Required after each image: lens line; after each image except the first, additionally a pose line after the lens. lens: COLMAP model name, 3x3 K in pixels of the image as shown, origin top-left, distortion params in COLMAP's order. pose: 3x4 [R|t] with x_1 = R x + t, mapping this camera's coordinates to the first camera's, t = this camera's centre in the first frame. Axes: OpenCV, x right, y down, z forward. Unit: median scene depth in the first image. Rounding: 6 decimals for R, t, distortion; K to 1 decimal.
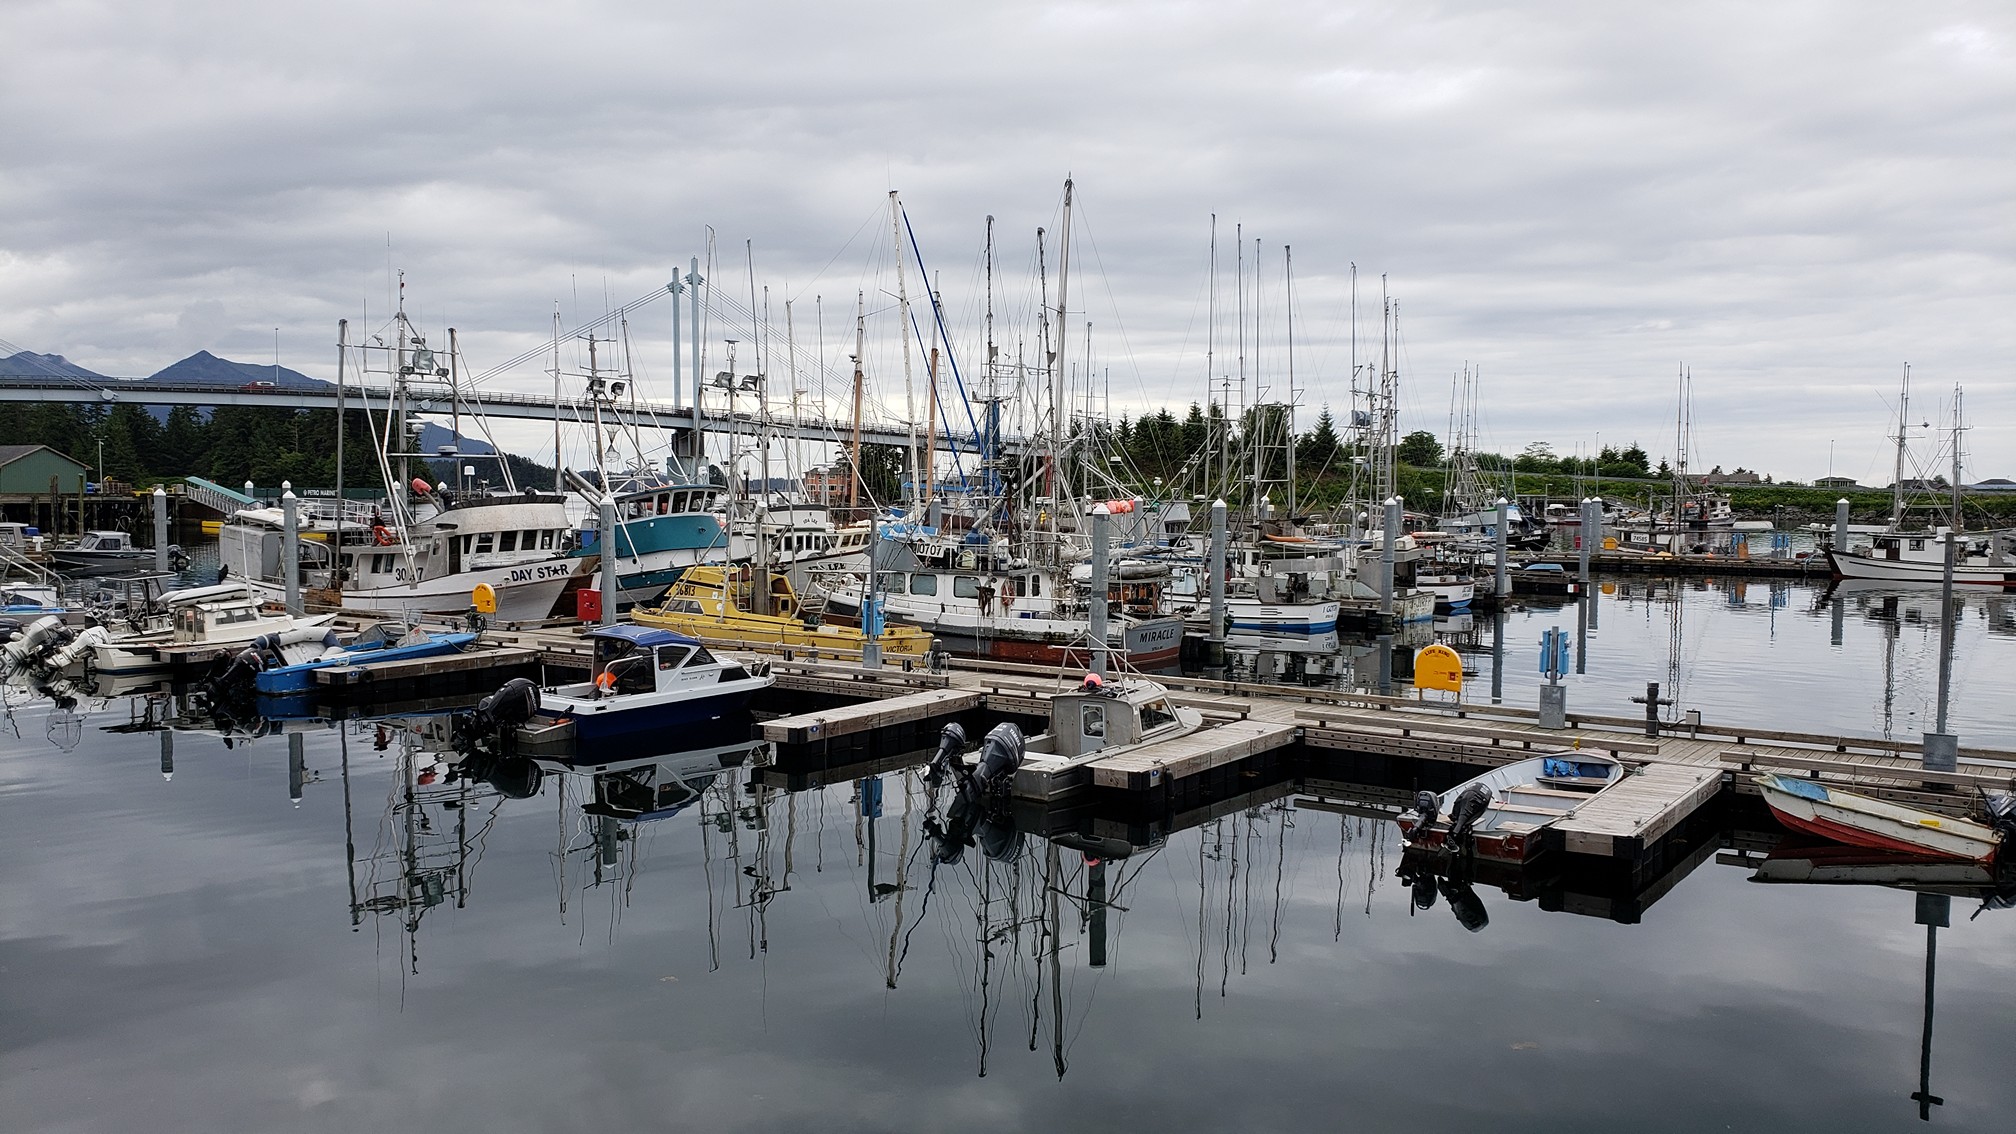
lens RADIAL K [[1491.7, 0, 1007.1], [0, 1491.7, 572.7], [0, 0, 1]] dist [-0.058617, -0.001675]
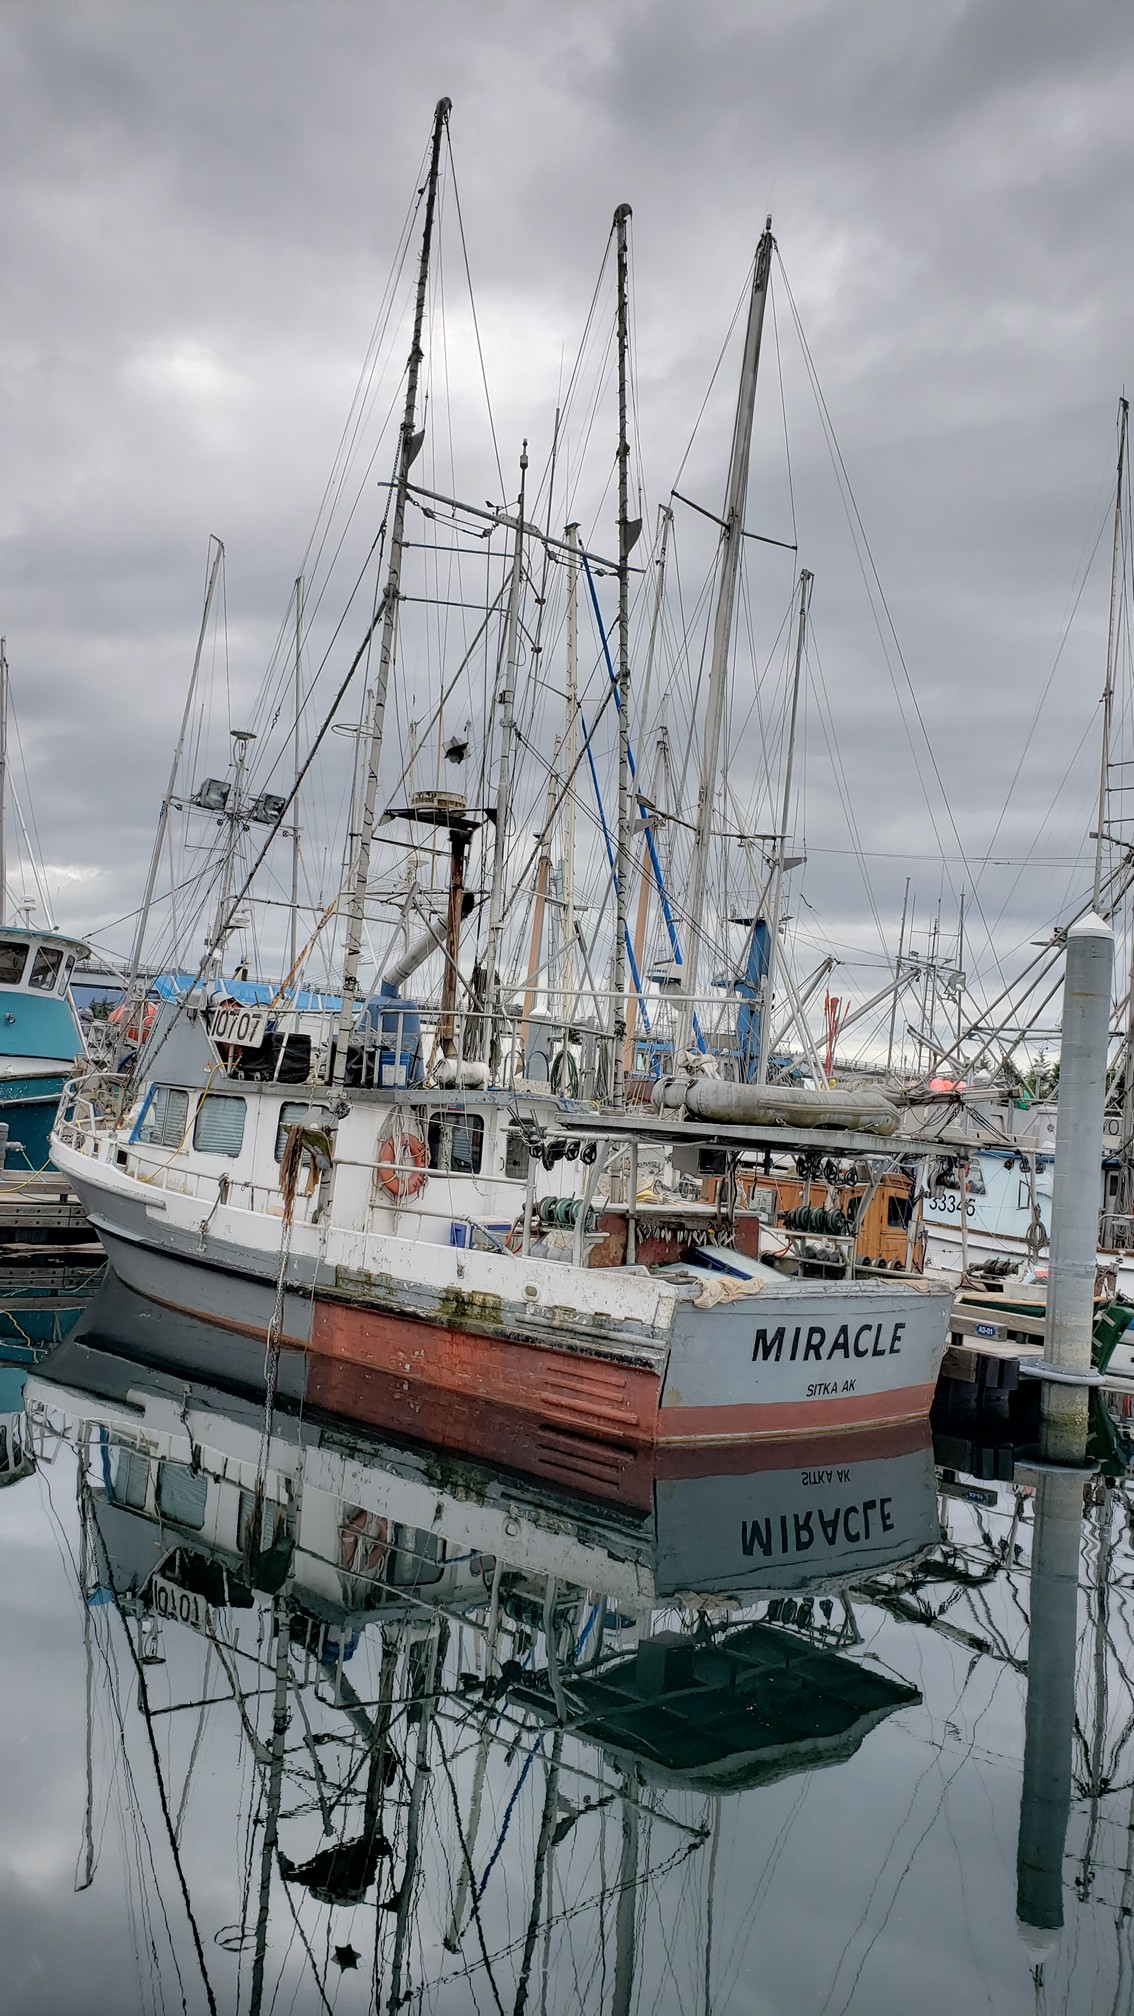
lens RADIAL K [[1491.7, 0, 569.2], [0, 1491.7, 1001.6], [0, 0, 1]] dist [-0.058617, -0.001675]
pose [[0.971260, 0.055202, -0.231533, 0.107632], [-0.089250, 0.986226, -0.139260, 0.021636], [0.220656, 0.155922, 0.962808, 0.678046]]
